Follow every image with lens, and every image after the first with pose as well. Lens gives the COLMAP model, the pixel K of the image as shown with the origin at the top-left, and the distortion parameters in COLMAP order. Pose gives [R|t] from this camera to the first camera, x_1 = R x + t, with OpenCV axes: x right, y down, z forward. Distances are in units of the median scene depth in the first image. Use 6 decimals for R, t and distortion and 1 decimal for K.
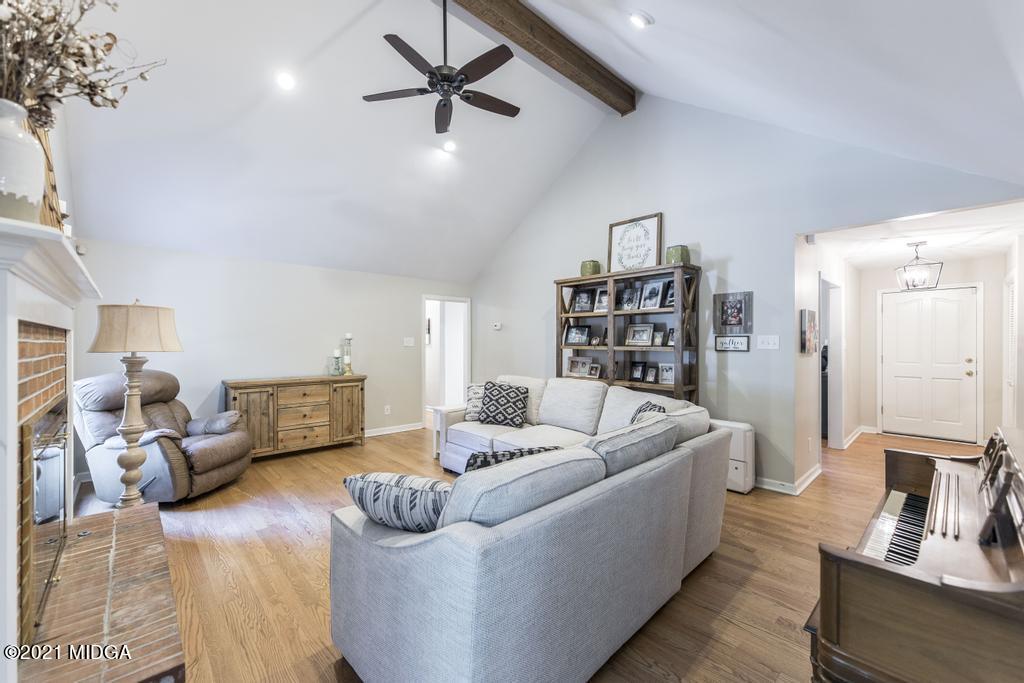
lens RADIAL K [[414.6, 0, 511.4], [0, 414.6, 339.4], [0, 0, 1]] dist [0.003138, -0.000347]
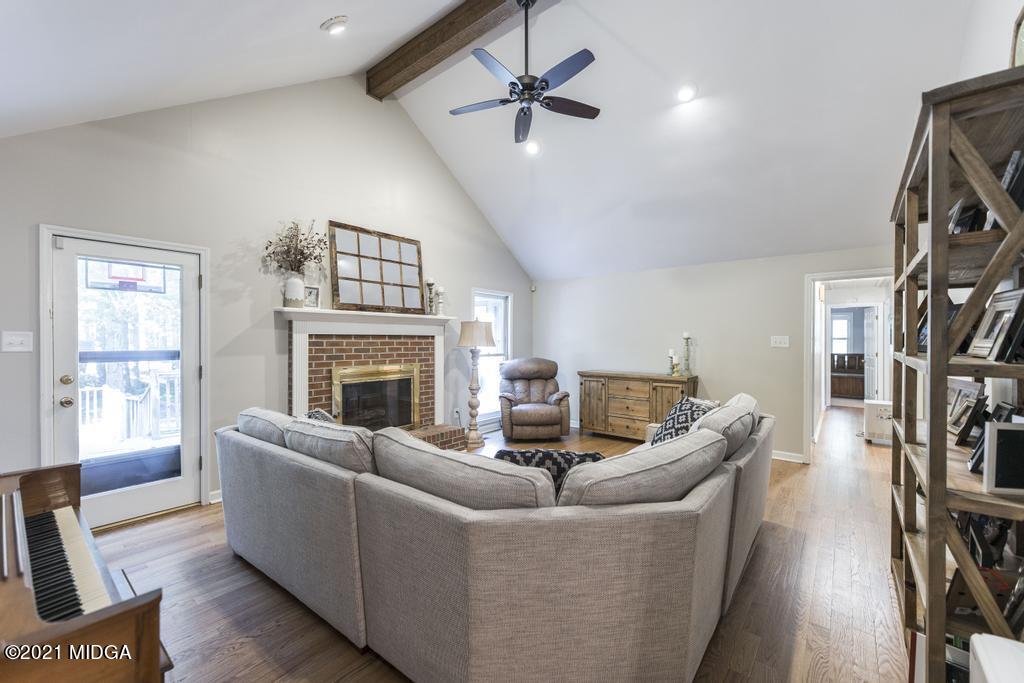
lens RADIAL K [[414.6, 0, 507.6], [0, 414.6, 339.6], [0, 0, 1]] dist [0.003138, -0.000347]
pose [[0.156753, 0.002849, -0.987634, 0.528036], [0.001688, 0.999994, 0.003152, -0.002394], [0.987636, -0.002161, 0.156747, 0.487204]]
